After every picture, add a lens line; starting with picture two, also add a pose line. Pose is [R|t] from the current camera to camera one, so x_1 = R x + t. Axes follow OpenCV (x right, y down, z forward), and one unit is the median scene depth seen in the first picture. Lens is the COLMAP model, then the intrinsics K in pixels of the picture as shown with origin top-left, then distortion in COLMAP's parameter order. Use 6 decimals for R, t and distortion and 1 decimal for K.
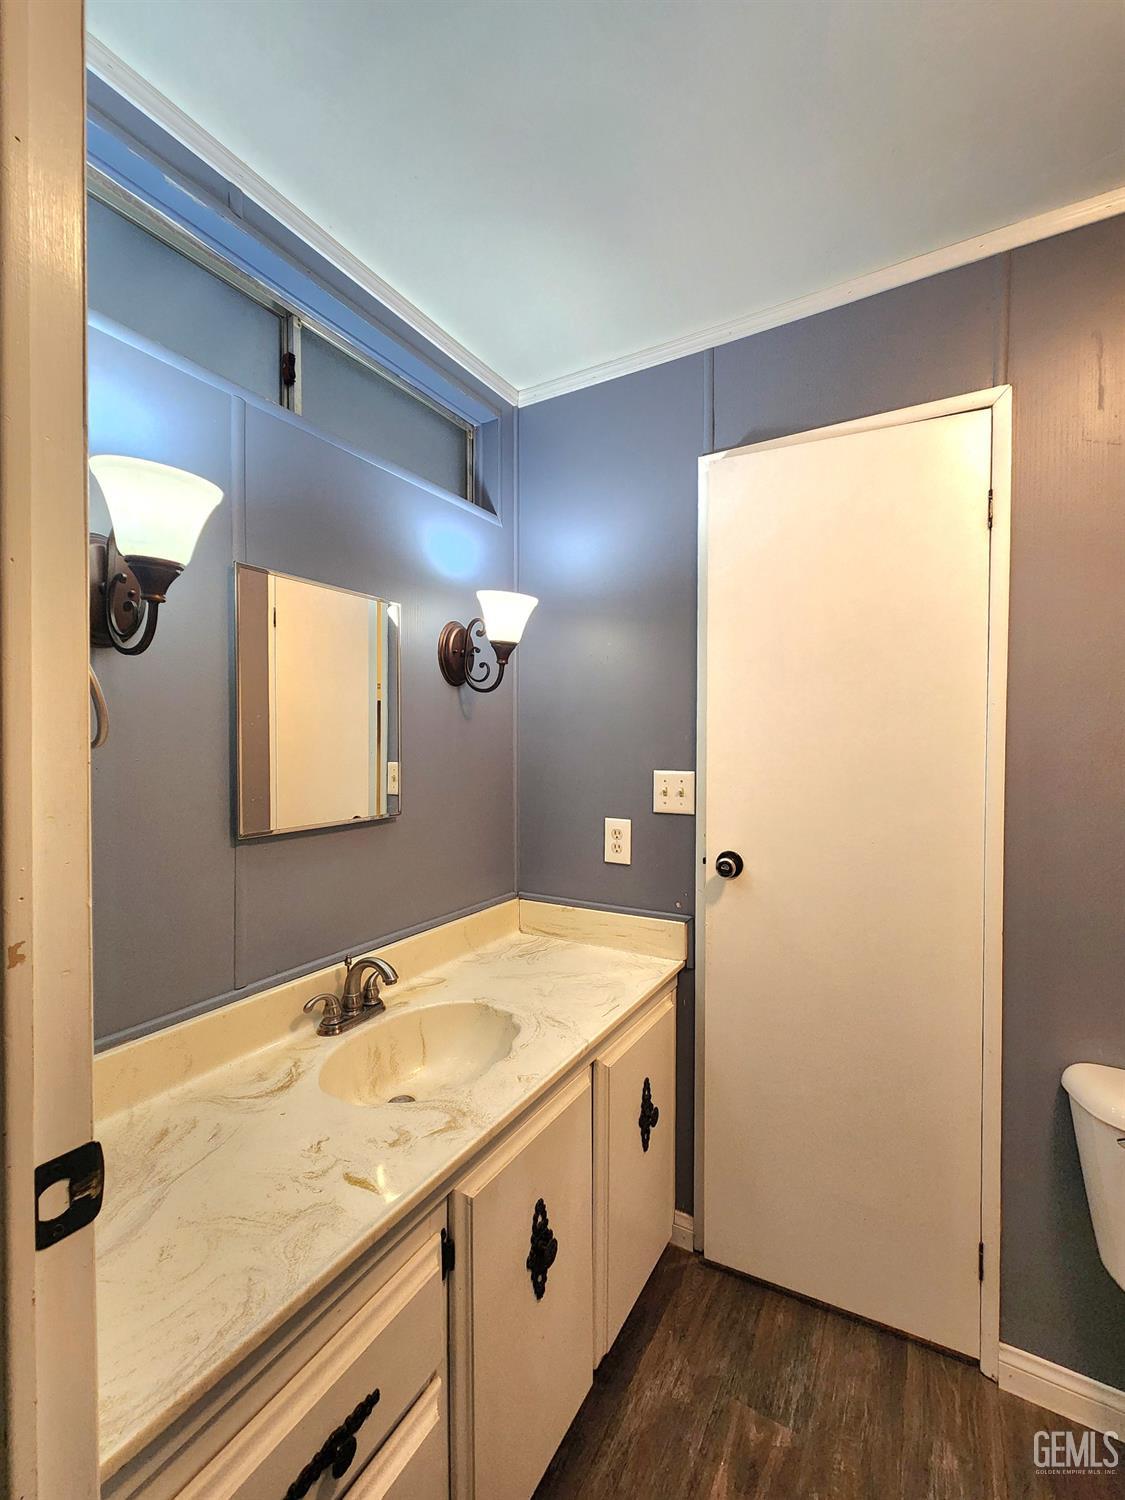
lens RADIAL K [[622.5, 0, 570.9], [0, 622.5, 746.8], [0, 0, 1]] dist [0.000990, 0.000653]
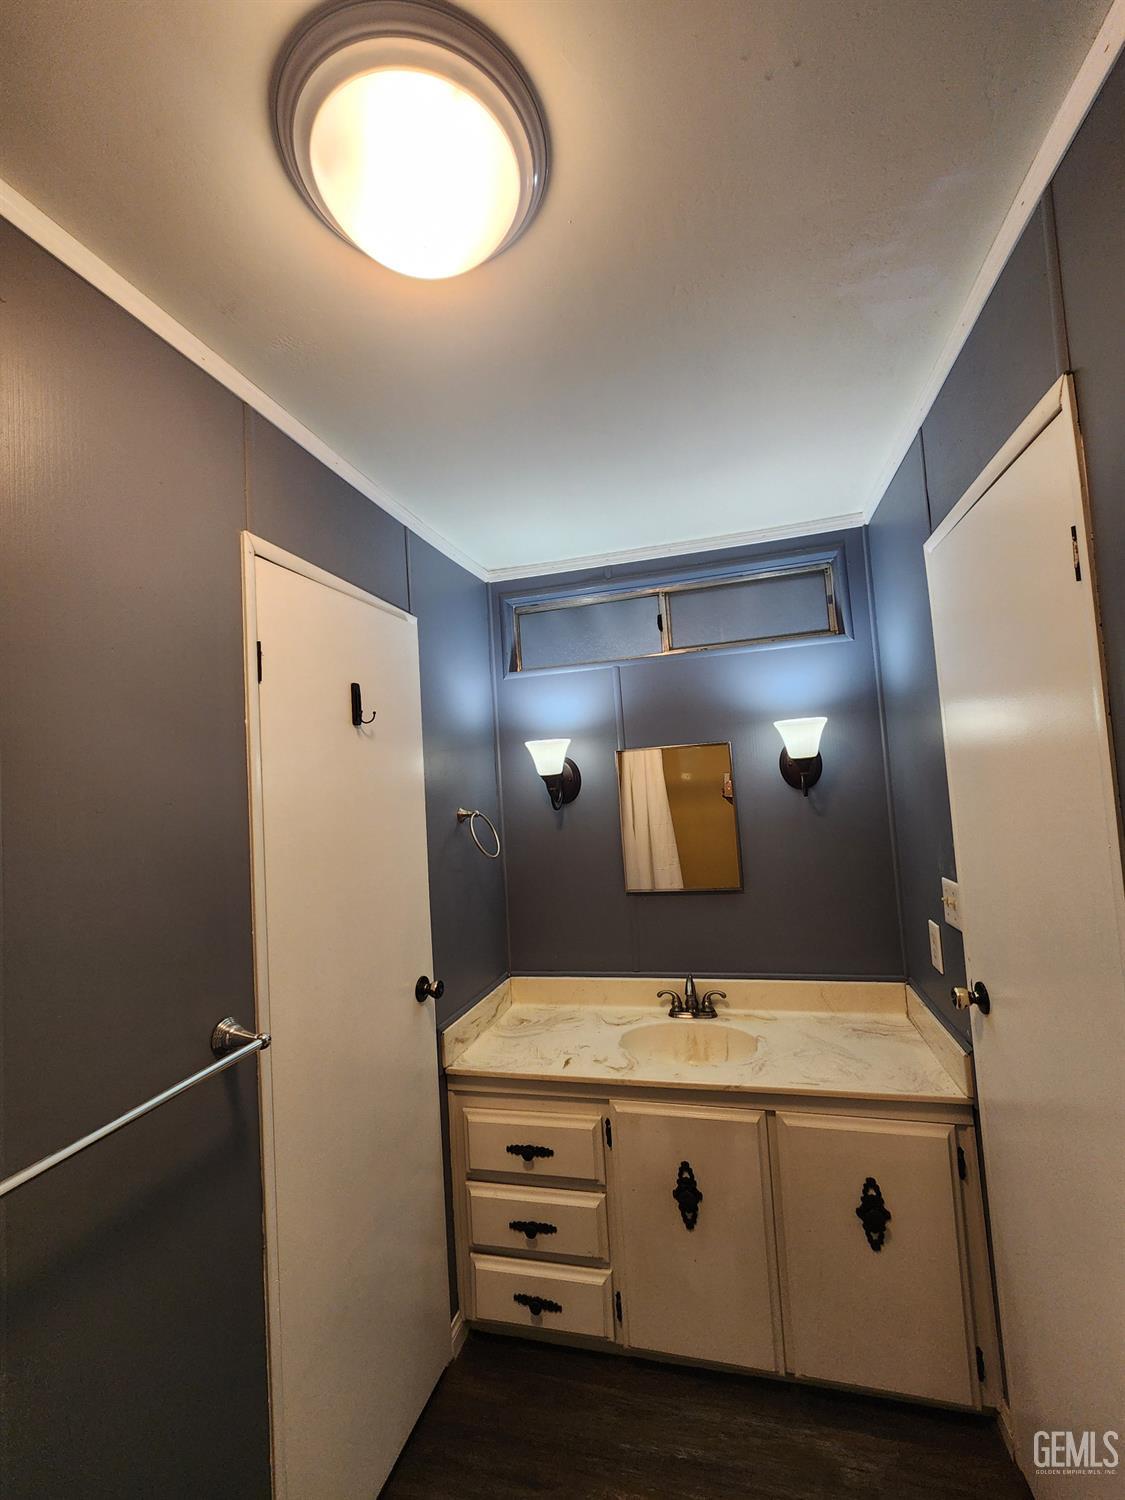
lens RADIAL K [[622.5, 0, 570.9], [0, 622.5, 746.8], [0, 0, 1]] dist [0.000990, 0.000653]
pose [[0.267217, -0.079985, -0.960311, 1.158039], [0.054650, 0.996203, -0.067767, -0.157166], [0.962086, -0.034373, 0.270573, 0.291164]]
